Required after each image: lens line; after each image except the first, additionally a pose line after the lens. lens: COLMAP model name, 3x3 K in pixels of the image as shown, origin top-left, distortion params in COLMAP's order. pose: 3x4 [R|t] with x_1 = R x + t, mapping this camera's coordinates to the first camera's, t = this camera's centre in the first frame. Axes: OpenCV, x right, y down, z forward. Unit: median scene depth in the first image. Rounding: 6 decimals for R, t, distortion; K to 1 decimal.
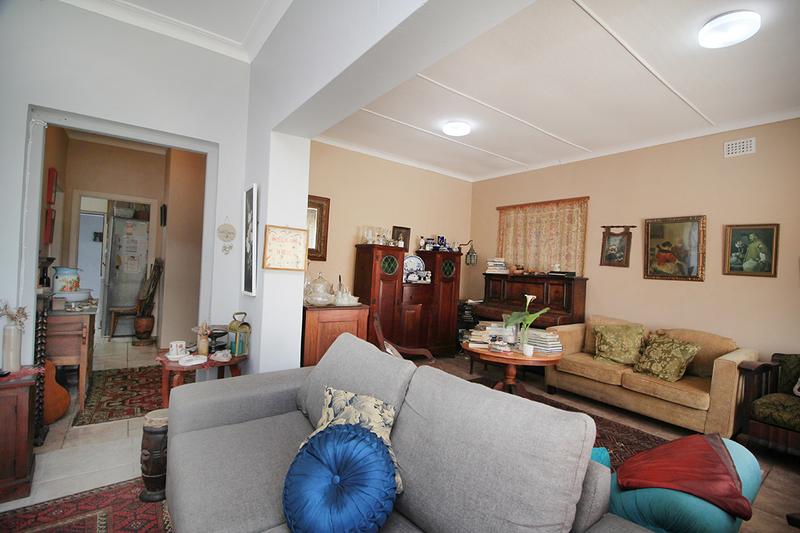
lens RADIAL K [[371.5, 0, 406.5], [0, 371.5, 265.4], [0, 0, 1]] dist [-0.000790, -0.012373]
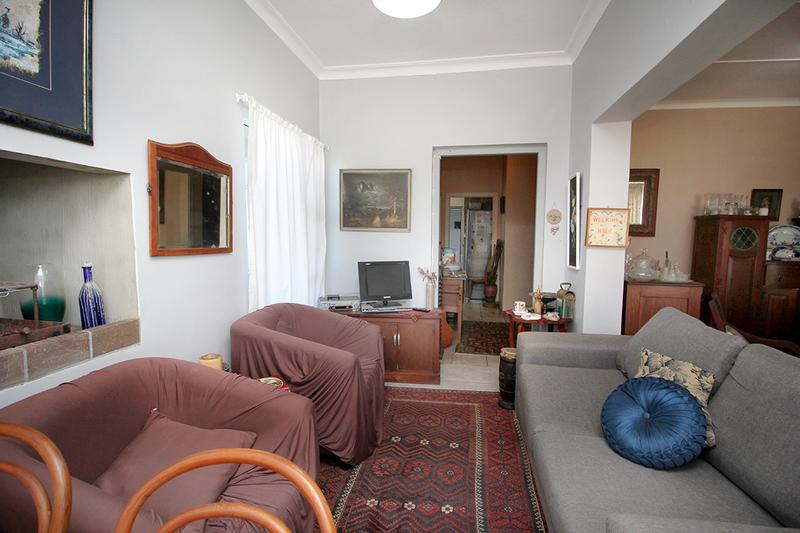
lens RADIAL K [[371.5, 0, 406.5], [0, 371.5, 265.4], [0, 0, 1]] dist [-0.000790, -0.012373]
pose [[0.683391, 0.016616, -0.729864, 0.070796], [0.026844, 0.998493, 0.047866, -0.001361], [0.729559, -0.052304, 0.681915, -0.182330]]
